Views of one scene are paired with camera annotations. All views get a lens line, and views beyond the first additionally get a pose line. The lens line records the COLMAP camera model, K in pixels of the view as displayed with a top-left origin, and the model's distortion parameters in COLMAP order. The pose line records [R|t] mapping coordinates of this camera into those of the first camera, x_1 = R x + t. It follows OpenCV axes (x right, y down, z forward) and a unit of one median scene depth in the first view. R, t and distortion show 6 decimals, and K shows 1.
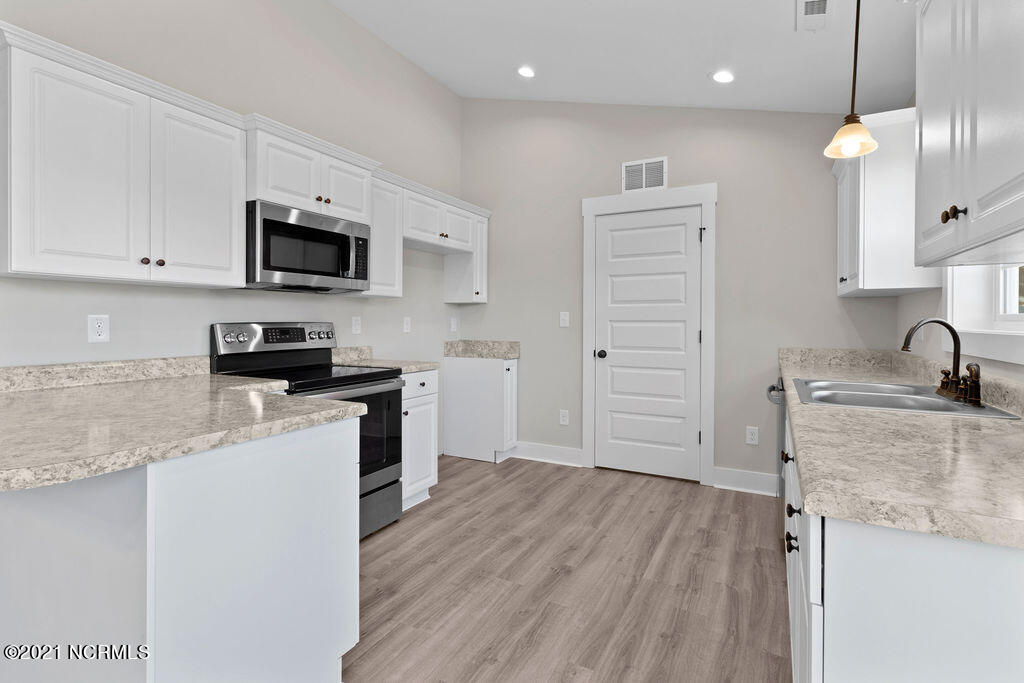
lens RADIAL K [[486.6, 0, 512.3], [0, 486.6, 323.8], [0, 0, 1]] dist [0.003572, 0.000556]
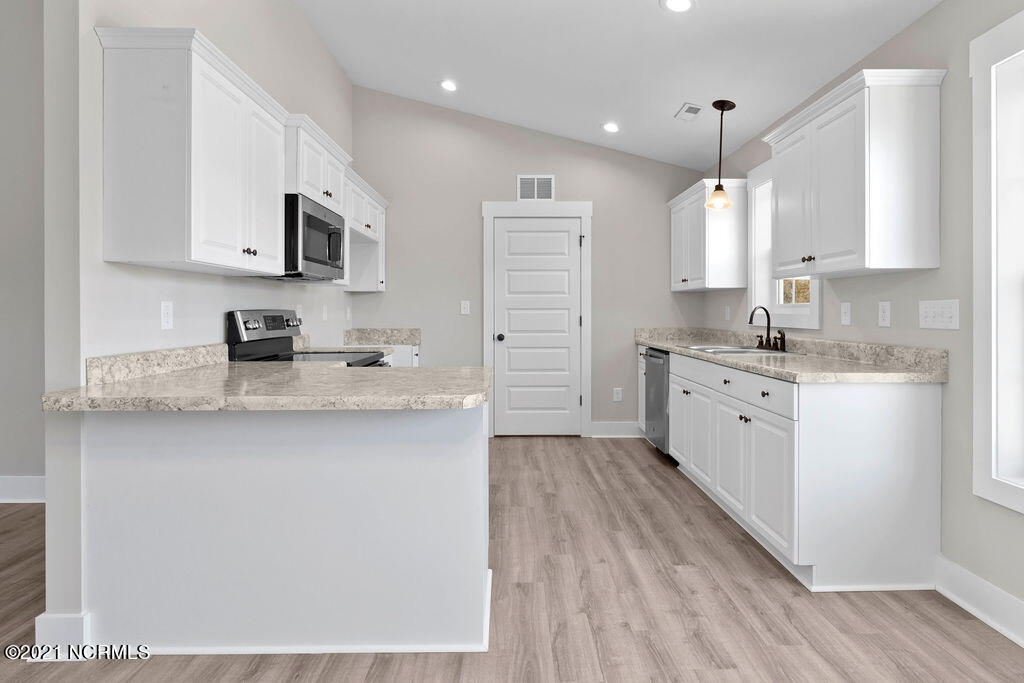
lens RADIAL K [[551.8, 0, 507.0], [0, 551.8, 314.1], [0, 0, 1]] dist [-0.002690, -0.001044]
pose [[0.883439, -0.005379, 0.468516, -0.547649], [0.005589, 0.999984, 0.000943, 0.006901], [-0.468513, 0.001785, 0.883455, -0.216547]]
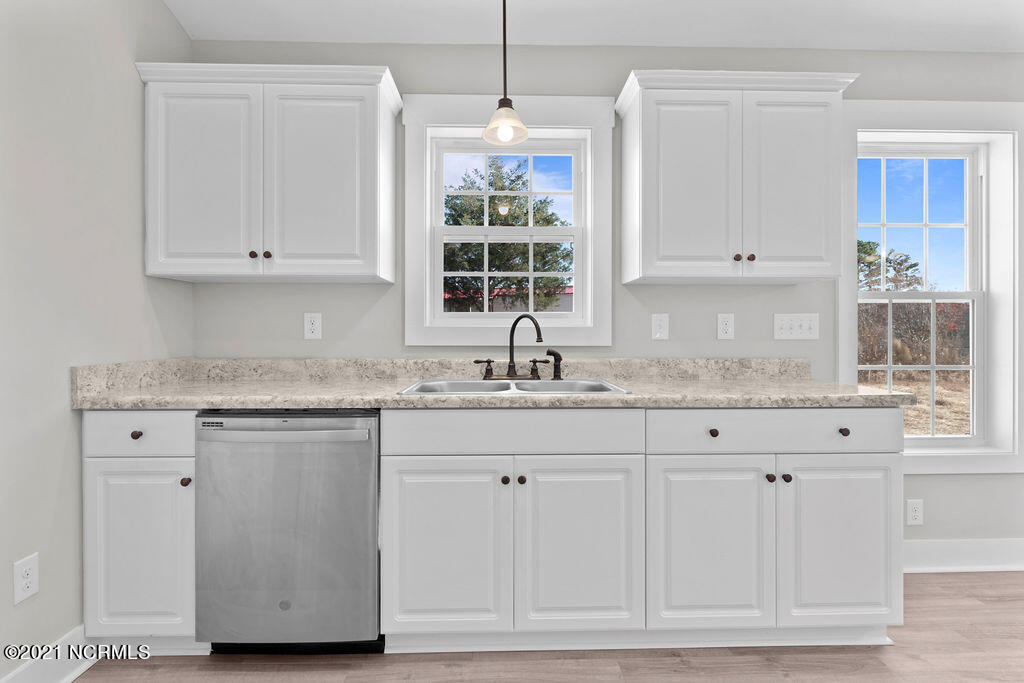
lens RADIAL K [[496.2, 0, 508.4], [0, 496.2, 332.9], [0, 0, 1]] dist [-0.008541, 0.000311]
pose [[-0.493630, -0.006872, 0.869645, -0.099417], [0.002036, 0.999957, 0.009057, 0.013419], [-0.869670, 0.006241, -0.493594, 0.966154]]
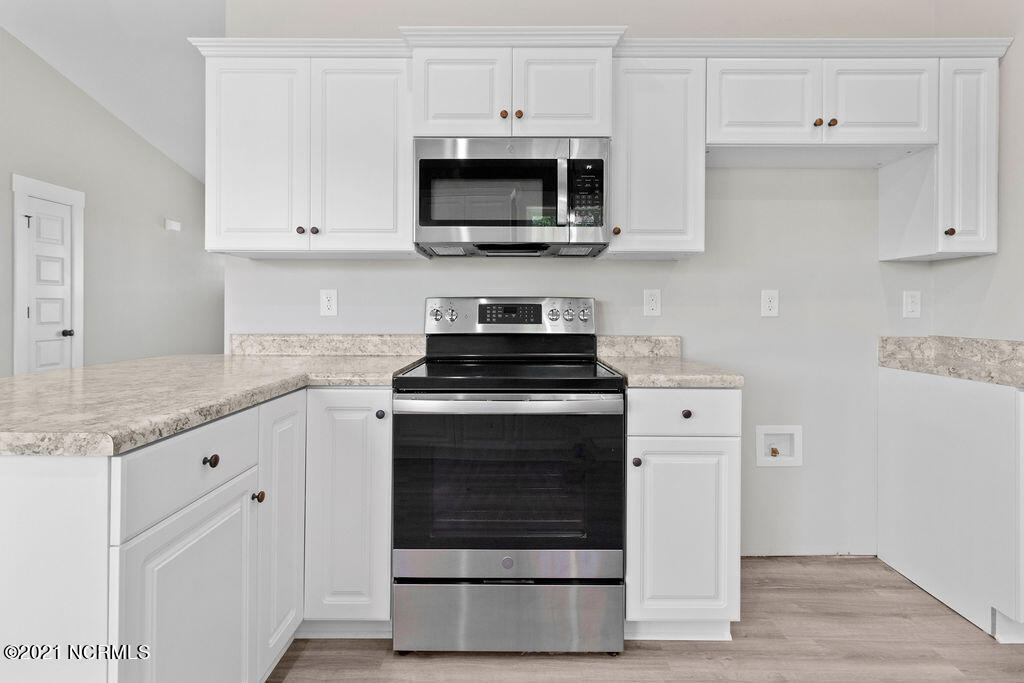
lens RADIAL K [[479.6, 0, 517.3], [0, 479.6, 307.7], [0, 0, 1]] dist [-0.002211, 0.000542]
pose [[0.468824, -0.003445, -0.883285, 0.185981], [-0.006886, 0.999948, -0.007555, 0.018433], [0.883265, 0.009624, 0.468776, 0.628256]]
